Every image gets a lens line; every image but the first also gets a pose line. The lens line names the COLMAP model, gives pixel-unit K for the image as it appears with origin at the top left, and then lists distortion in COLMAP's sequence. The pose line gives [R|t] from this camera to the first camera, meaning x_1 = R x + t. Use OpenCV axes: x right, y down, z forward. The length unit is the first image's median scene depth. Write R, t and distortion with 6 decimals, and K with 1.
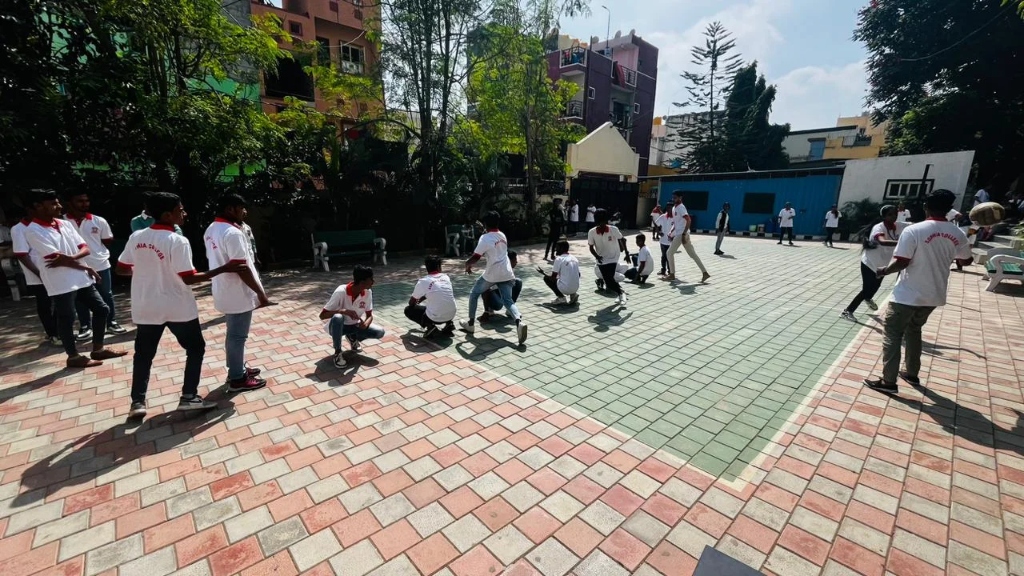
lens RADIAL K [[414.9, 0, 510.4], [0, 414.9, 292.8], [0, 0, 1]] dist [-0.014444, 0.000601]
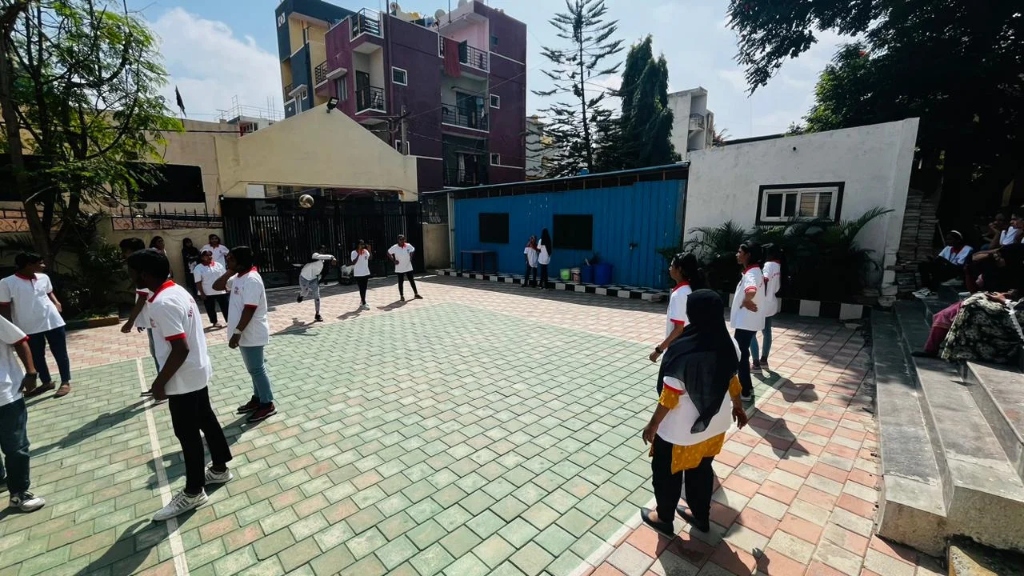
lens RADIAL K [[414.9, 0, 521.3], [0, 414.9, 297.4], [0, 0, 1]] dist [-0.014444, 0.000601]
pose [[0.999888, -0.014967, -0.000574, 0.455614], [0.014931, 0.999053, -0.040870, -0.089062], [0.001186, 0.040857, 0.999164, 0.361509]]
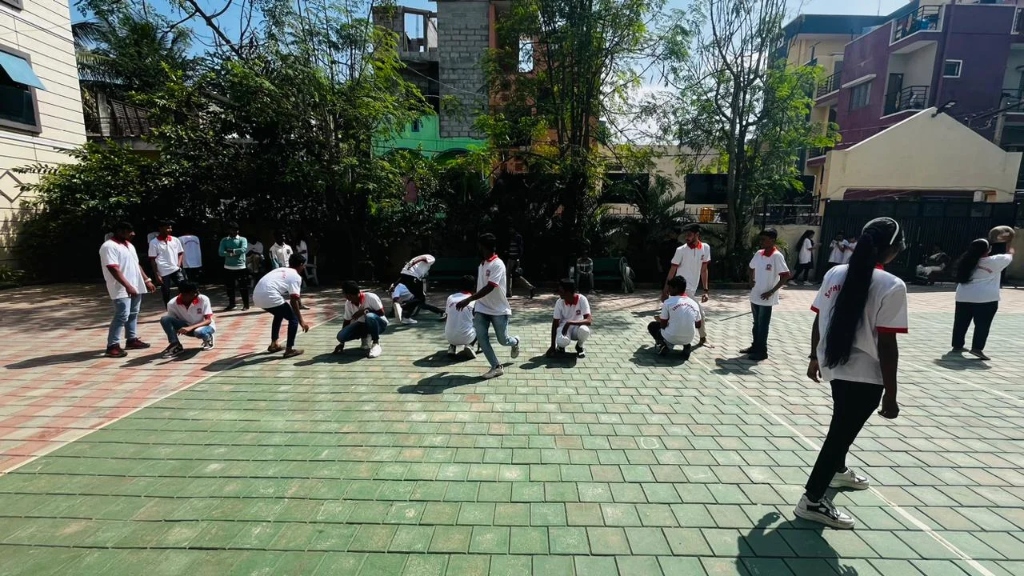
lens RADIAL K [[414.9, 0, 514.5], [0, 414.9, 295.5], [0, 0, 1]] dist [-0.014444, 0.000601]
pose [[0.719403, 0.100795, -0.687241, 0.205519], [-0.152327, 0.988224, -0.014516, -0.025628], [0.677684, 0.115128, 0.726285, 0.139381]]
